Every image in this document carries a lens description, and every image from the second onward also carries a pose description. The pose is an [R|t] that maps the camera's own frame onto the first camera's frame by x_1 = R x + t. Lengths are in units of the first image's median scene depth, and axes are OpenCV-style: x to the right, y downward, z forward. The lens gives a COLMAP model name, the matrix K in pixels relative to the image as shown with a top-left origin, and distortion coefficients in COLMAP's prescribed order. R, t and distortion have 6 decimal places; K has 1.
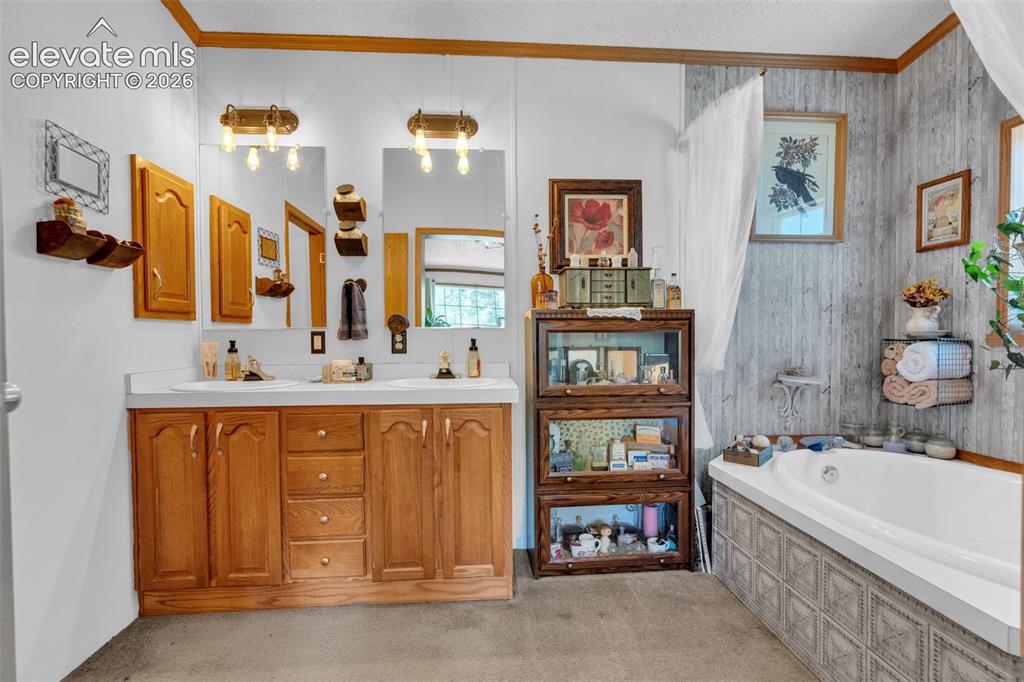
lens RADIAL K [[457.2, 0, 508.3], [0, 457.2, 342.3], [0, 0, 1]] dist [-0.007998, 0.003145]
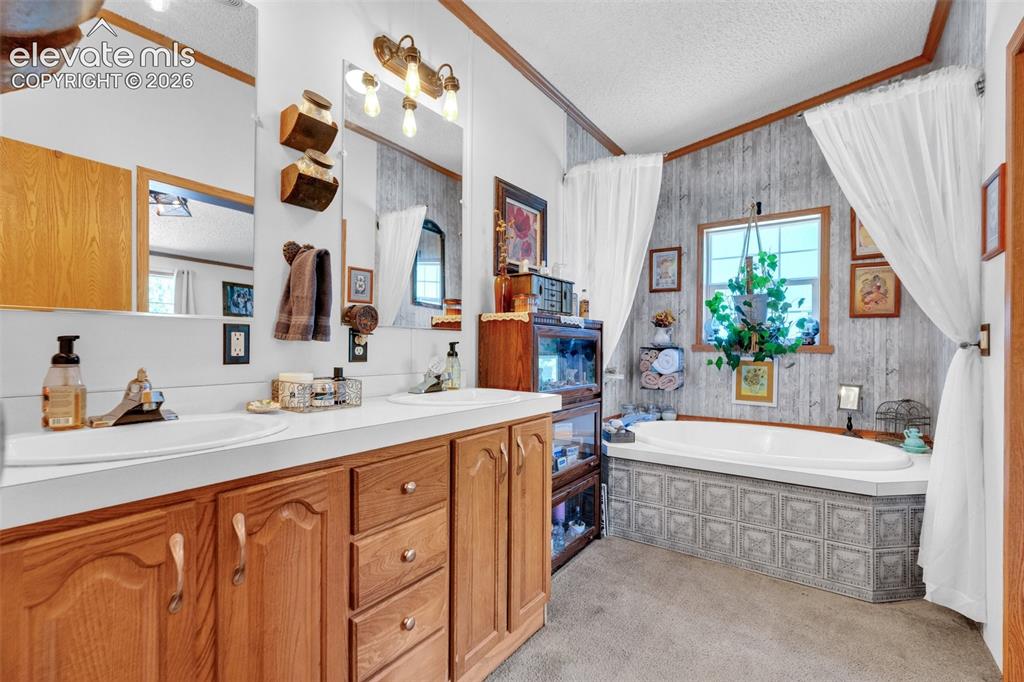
lens RADIAL K [[457.2, 0, 507.7], [0, 457.2, 345.5], [0, 0, 1]] dist [-0.007998, 0.003145]
pose [[0.637777, 0.012186, 0.770124, -0.668214], [0.001569, 0.999852, -0.017120, 0.012917], [-0.770219, 0.012127, 0.637664, 0.405430]]
